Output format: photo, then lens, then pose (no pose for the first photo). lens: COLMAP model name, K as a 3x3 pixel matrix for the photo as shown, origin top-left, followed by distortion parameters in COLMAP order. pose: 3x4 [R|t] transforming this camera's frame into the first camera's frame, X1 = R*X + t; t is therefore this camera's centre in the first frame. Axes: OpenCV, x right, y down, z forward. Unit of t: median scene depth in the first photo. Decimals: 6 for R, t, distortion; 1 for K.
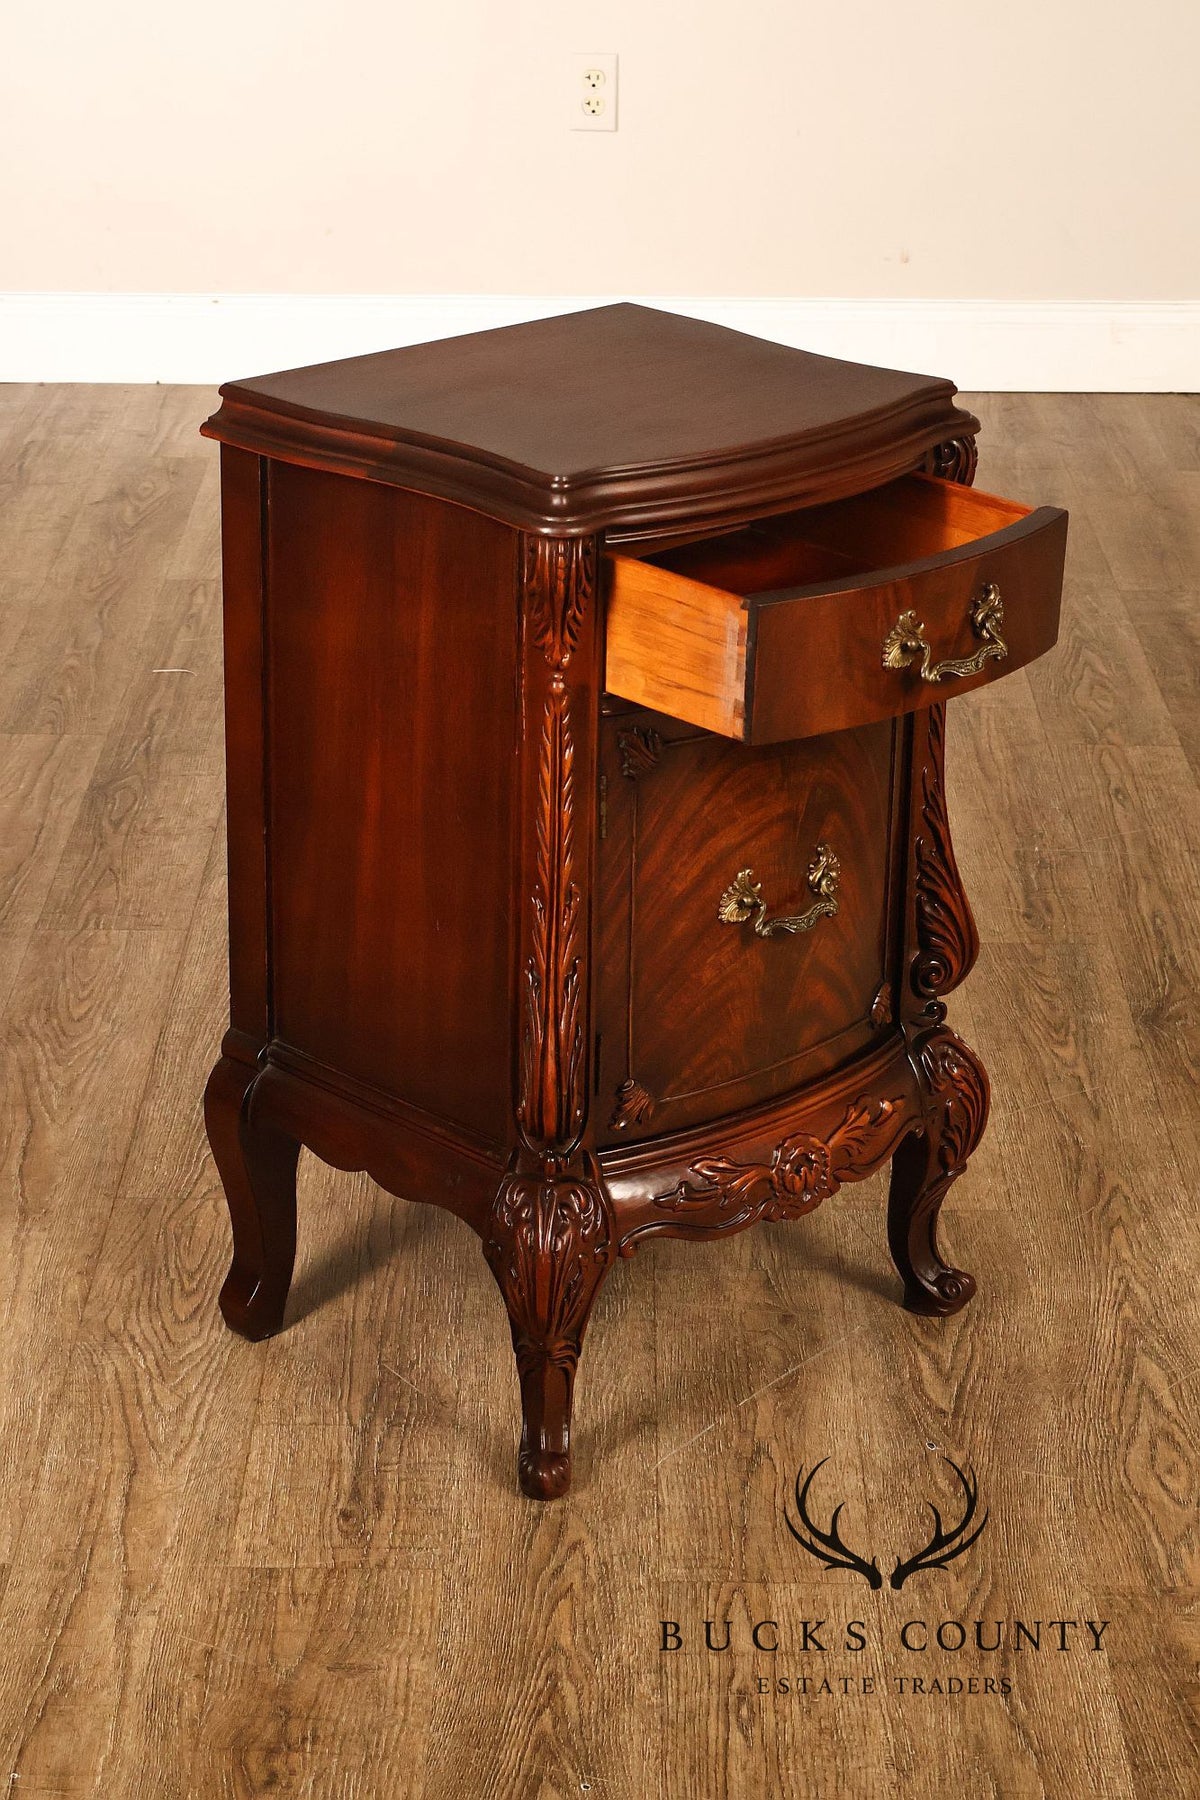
lens RADIAL K [[3806.3, 0, 611.9], [0, 3806.3, 791.2], [0, 0, 1]] dist [0.034981, 0.002890]
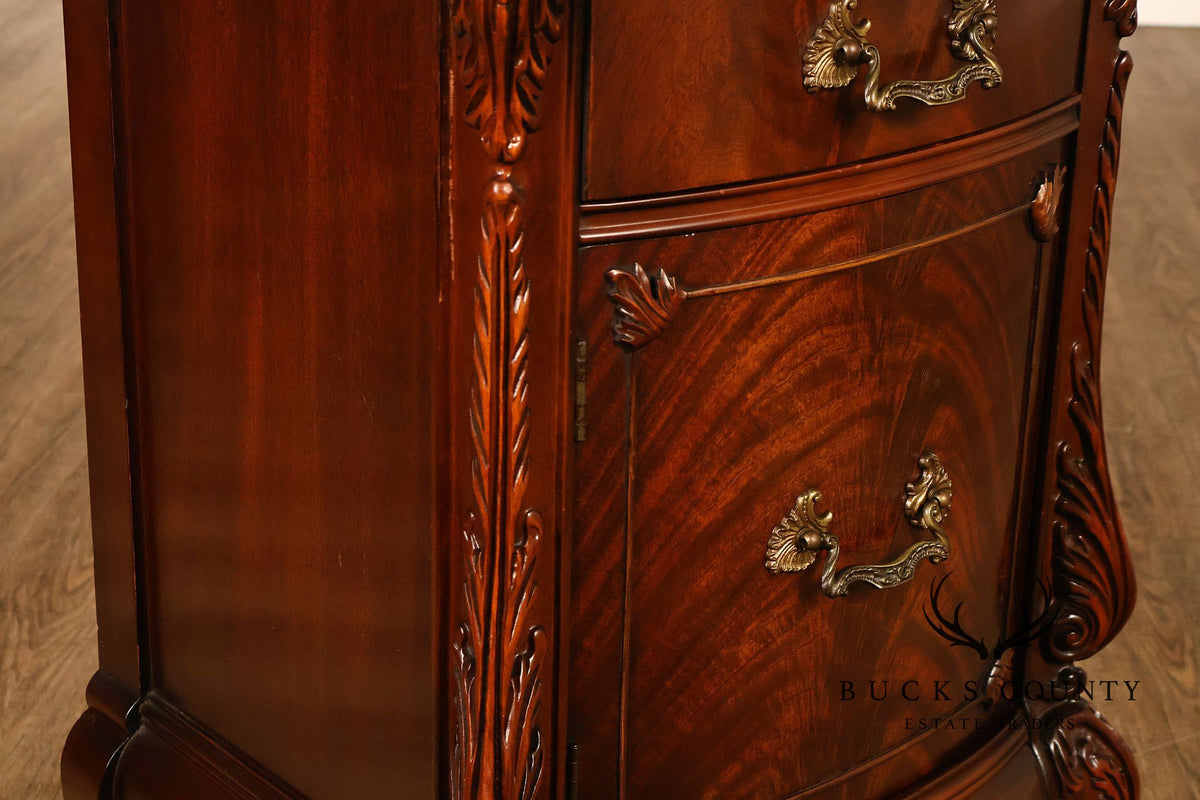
lens RADIAL K [[2288.0, 0, 600.0], [0, 2288.0, 400.0], [0, 0, 1]] dist [-0.058056, 0.078154]
pose [[0.997249, 0.032460, -0.066640, 0.024481], [-0.030859, 0.999213, 0.024923, -0.003625], [0.067397, -0.022798, 0.997466, 0.596815]]
